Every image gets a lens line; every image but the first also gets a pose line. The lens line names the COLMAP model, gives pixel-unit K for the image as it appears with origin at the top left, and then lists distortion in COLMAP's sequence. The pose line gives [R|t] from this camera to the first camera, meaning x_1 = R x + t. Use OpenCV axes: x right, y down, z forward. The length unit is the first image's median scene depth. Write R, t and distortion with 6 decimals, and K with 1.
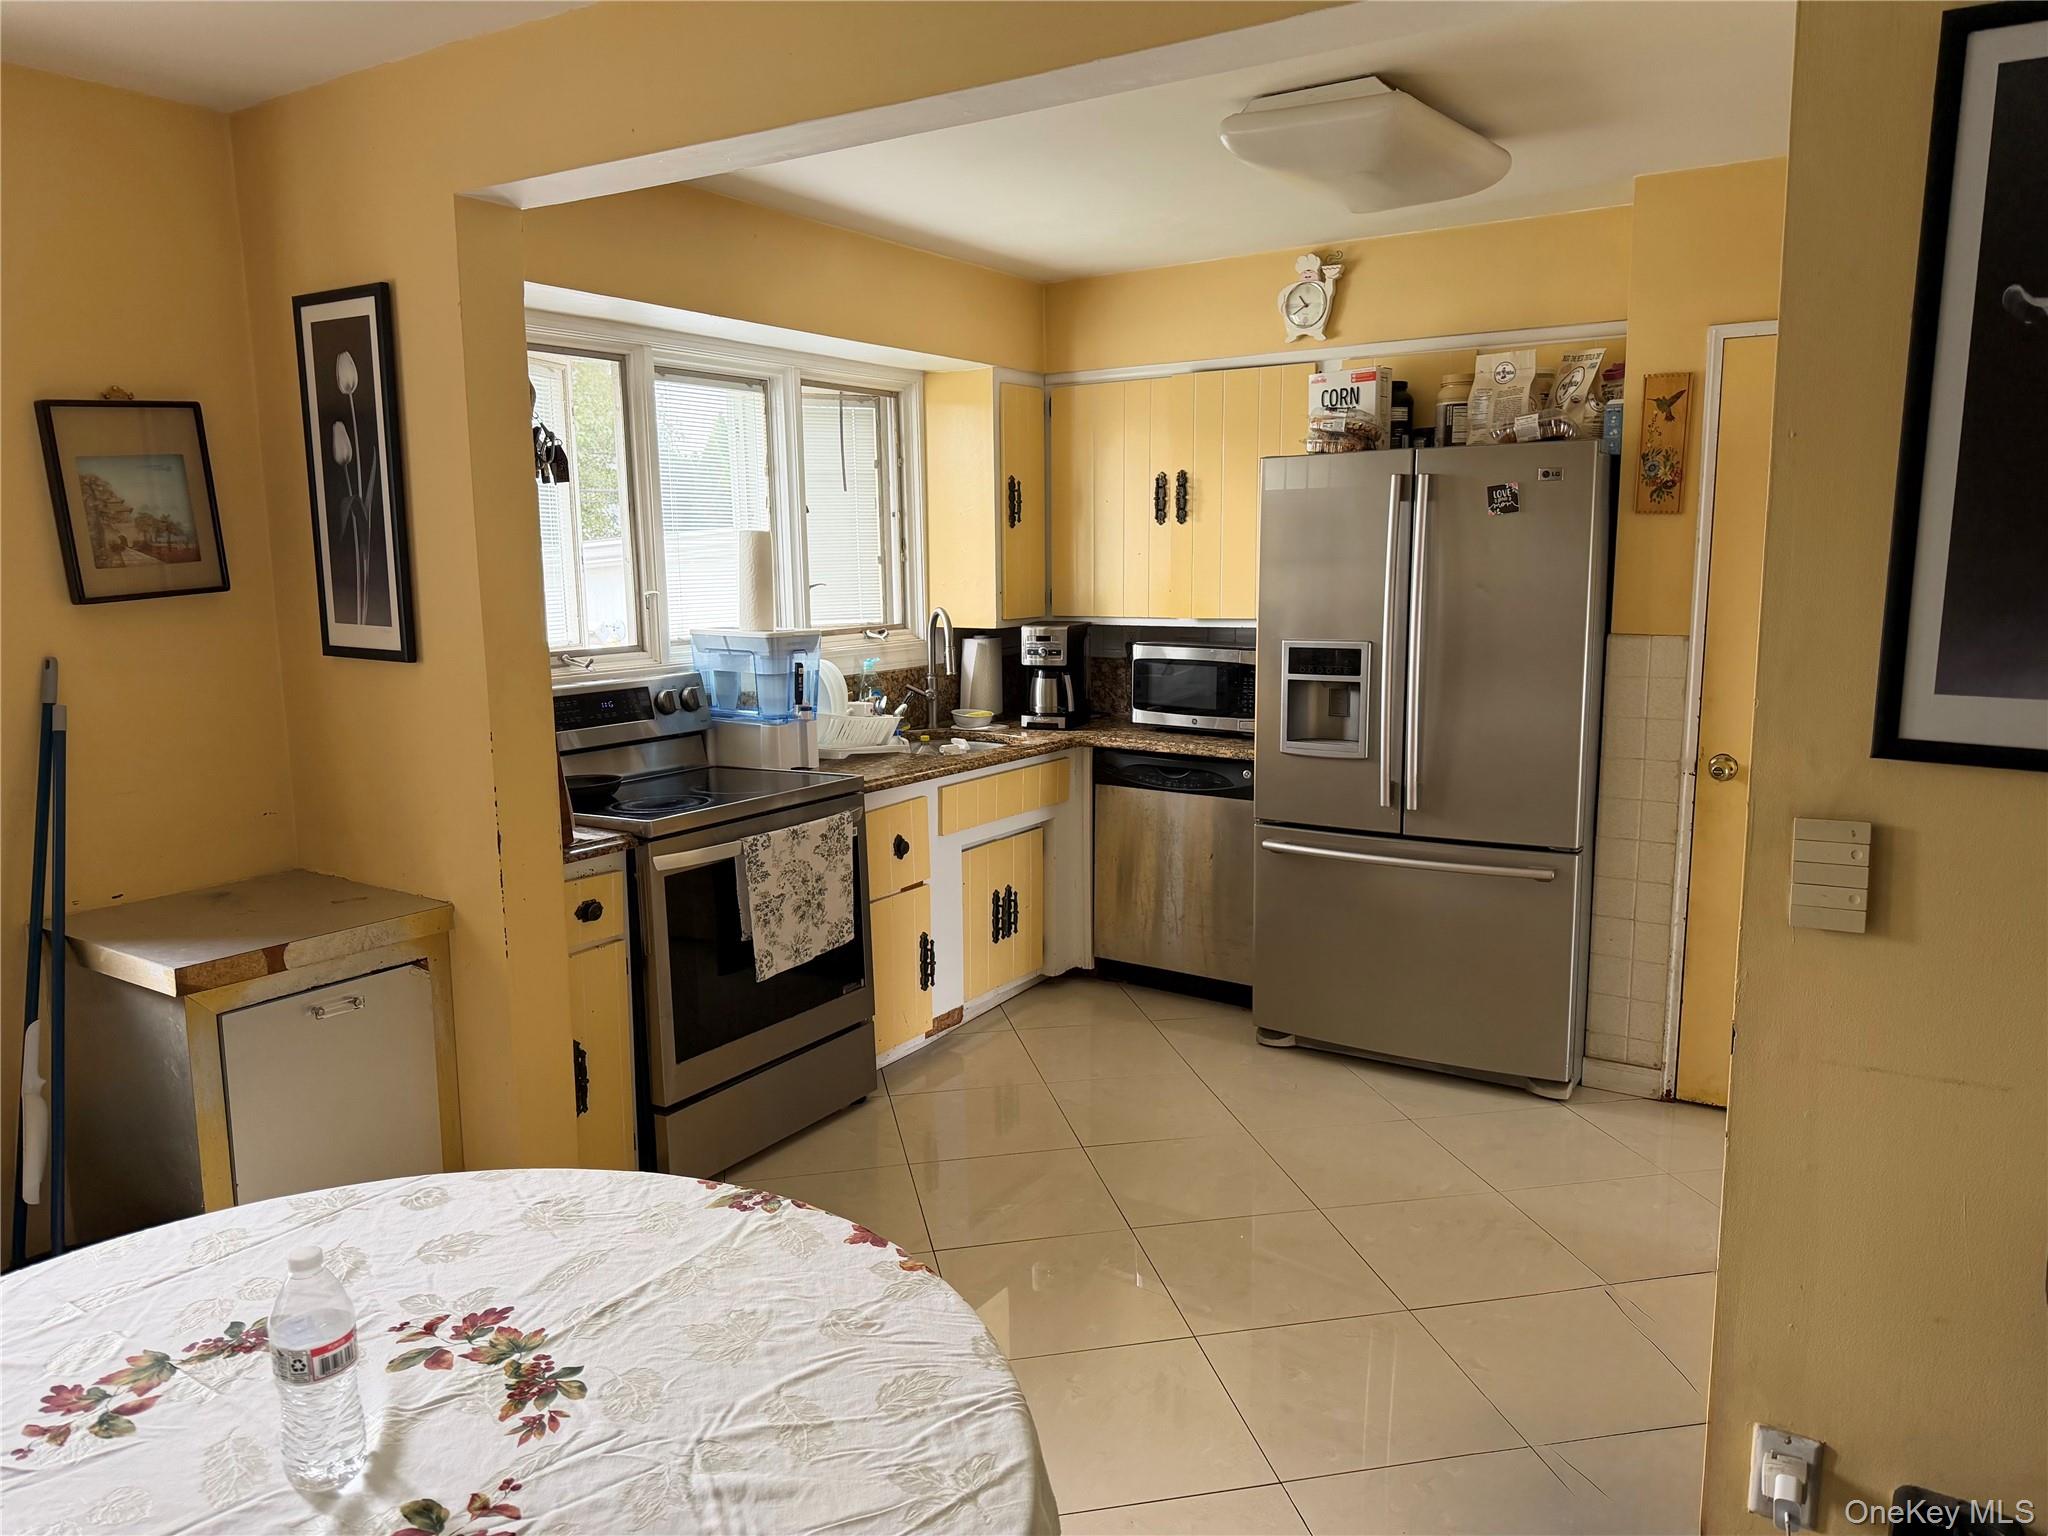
lens RADIAL K [[1448.8, 0, 1023.4], [0, 1448.8, 754.8], [0, 0, 1]] dist [-0.006122, -0.001305]
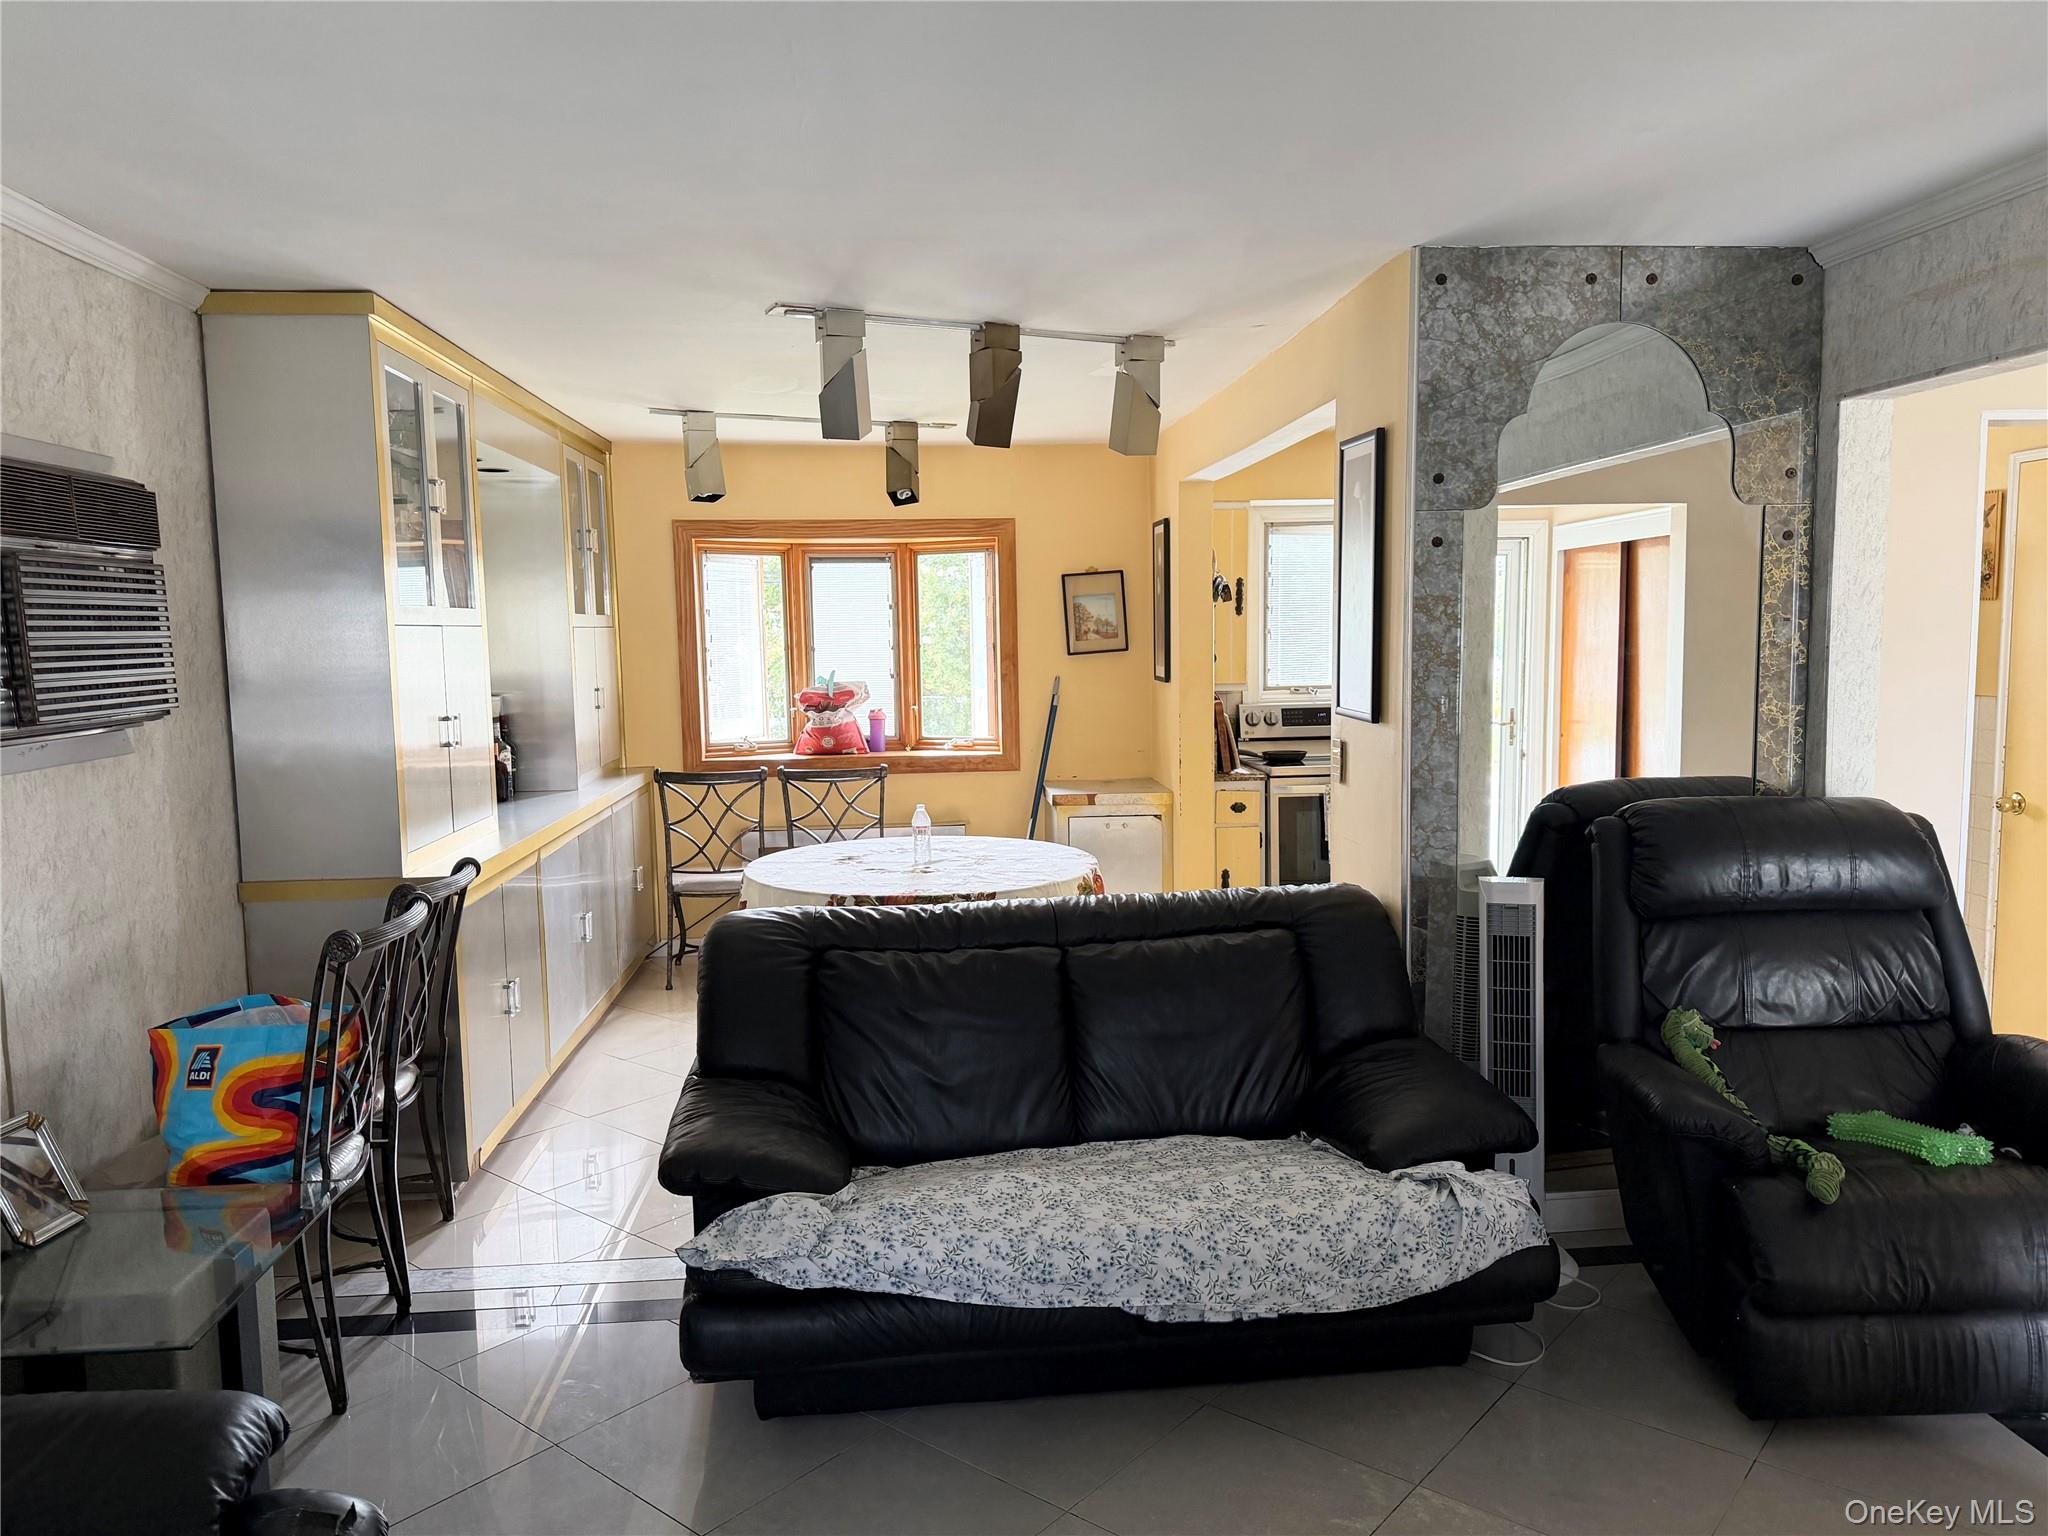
lens RADIAL K [[1448.8, 0, 1028.9], [0, 1448.8, 774.6], [0, 0, 1]] dist [-0.006122, -0.001305]
pose [[0.620630, 0.072124, -0.780779, 1.197615], [-0.104731, 0.994463, 0.008614, 0.080417], [0.777078, 0.076426, 0.624748, -0.557263]]
